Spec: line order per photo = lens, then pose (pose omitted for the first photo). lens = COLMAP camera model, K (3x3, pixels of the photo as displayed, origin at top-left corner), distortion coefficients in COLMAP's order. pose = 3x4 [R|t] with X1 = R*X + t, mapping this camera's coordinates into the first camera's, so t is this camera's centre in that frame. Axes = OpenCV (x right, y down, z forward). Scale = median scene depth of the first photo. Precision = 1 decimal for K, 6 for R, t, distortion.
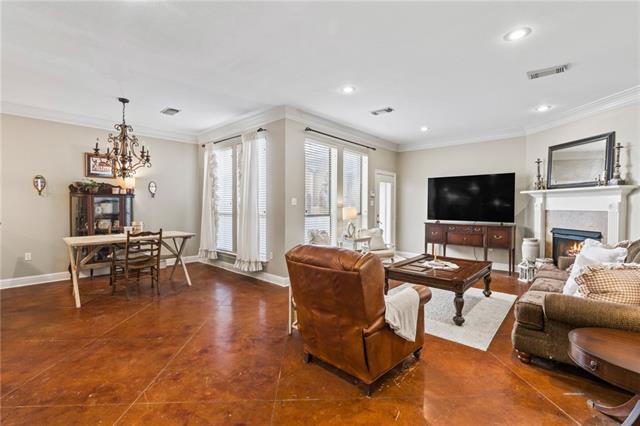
lens RADIAL K [[289.4, 0, 322.6], [0, 289.4, 211.3], [0, 0, 1]] dist [-0.003628, 0.000029]
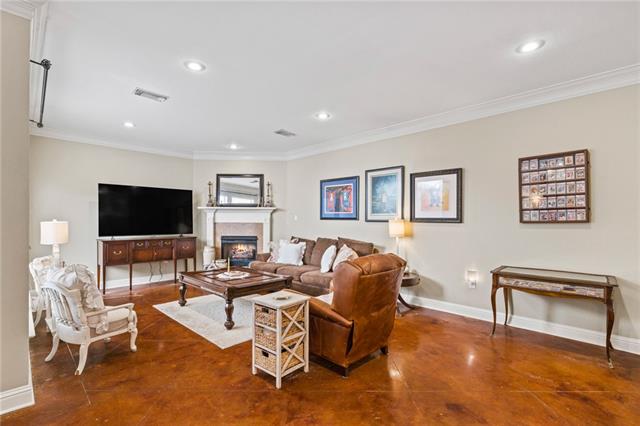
lens RADIAL K [[289.4, 0, 318.6], [0, 289.4, 220.7], [0, 0, 1]] dist [-0.003628, 0.000029]
pose [[0.042033, -0.005021, 0.999104, -0.487748], [0.015293, 0.999873, 0.004381, -0.011303], [-0.998999, 0.015095, 0.042105, 0.481988]]
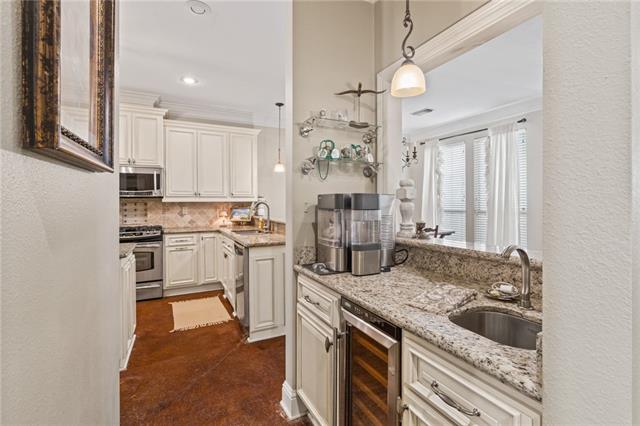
lens RADIAL K [[289.4, 0, 322.8], [0, 289.4, 203.7], [0, 0, 1]] dist [-0.003628, 0.000029]
pose [[0.935302, -0.005822, -0.353804, -0.453521], [0.000132, 0.999870, -0.016102, -0.000057], [0.353852, 0.015013, 0.935181, -0.079444]]
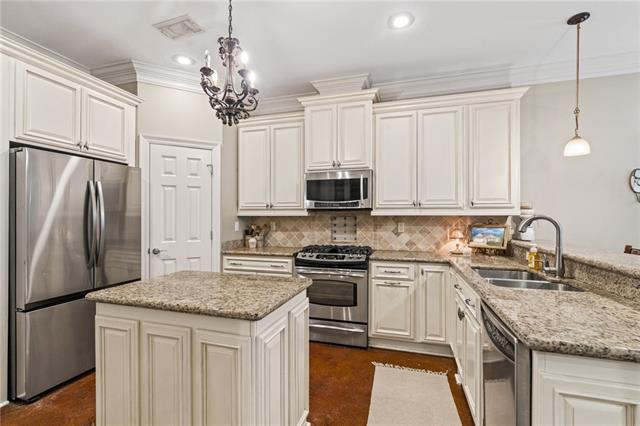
lens RADIAL K [[289.4, 0, 317.2], [0, 289.4, 216.6], [0, 0, 1]] dist [-0.003628, 0.000029]
pose [[0.414973, -0.005059, -0.909820, -0.645639], [-0.021015, 0.999664, -0.015144, -0.004118], [0.909591, 0.025404, 0.414727, 0.151880]]
